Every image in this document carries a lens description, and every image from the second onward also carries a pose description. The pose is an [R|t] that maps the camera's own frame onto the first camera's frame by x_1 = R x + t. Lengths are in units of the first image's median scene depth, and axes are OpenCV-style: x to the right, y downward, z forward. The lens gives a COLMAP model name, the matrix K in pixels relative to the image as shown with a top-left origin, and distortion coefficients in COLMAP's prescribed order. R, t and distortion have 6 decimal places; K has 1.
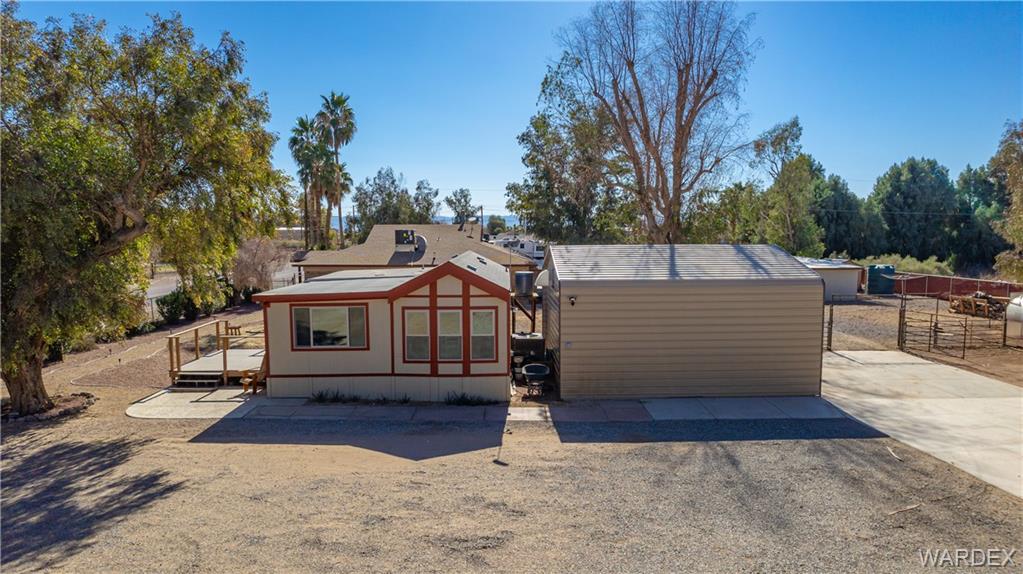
lens RADIAL K [[634.4, 0, 517.2], [0, 634.4, 291.0], [0, 0, 1]] dist [-0.088354, 0.066121]
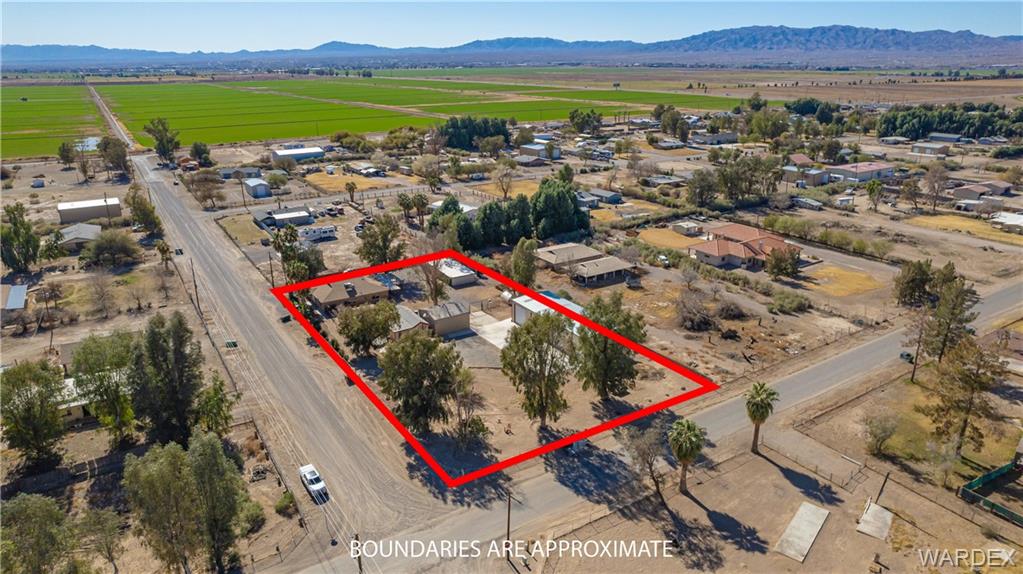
lens RADIAL K [[634.4, 0, 517.2], [0, 634.4, 291.0], [0, 0, 1]] dist [-0.088354, 0.066121]
pose [[0.843082, -0.172945, 0.509218, -0.869272], [0.037448, 0.963461, 0.265218, -0.696452], [-0.536480, -0.204531, 0.818753, -1.666615]]
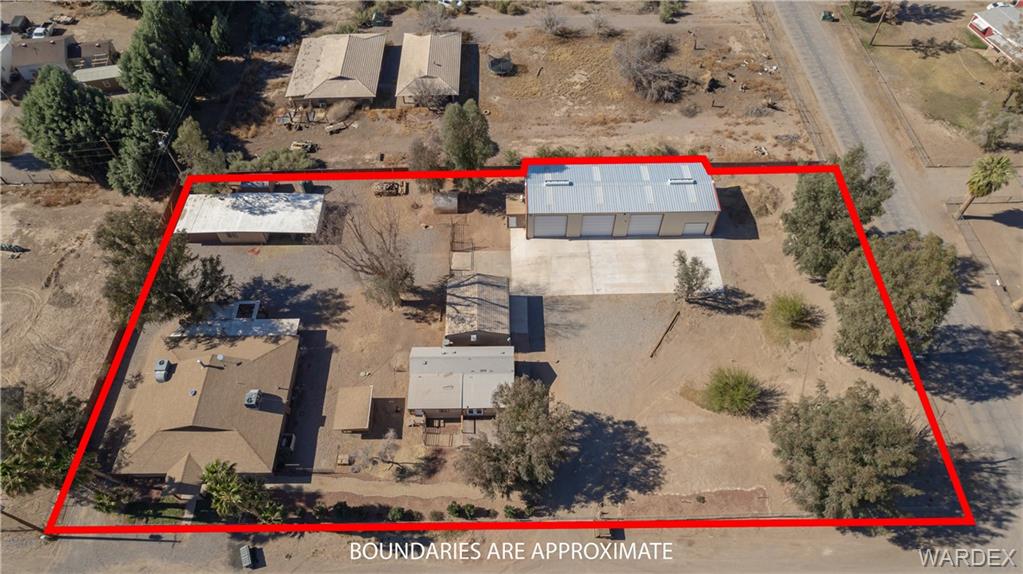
lens RADIAL K [[634.4, 0, 517.2], [0, 634.4, 291.0], [0, 0, 1]] dist [-0.088354, 0.066121]
pose [[0.003448, -0.807295, 0.590138, -0.663681], [0.098863, 0.587525, 0.803144, -1.084144], [-0.995095, 0.055574, 0.081837, 0.210460]]
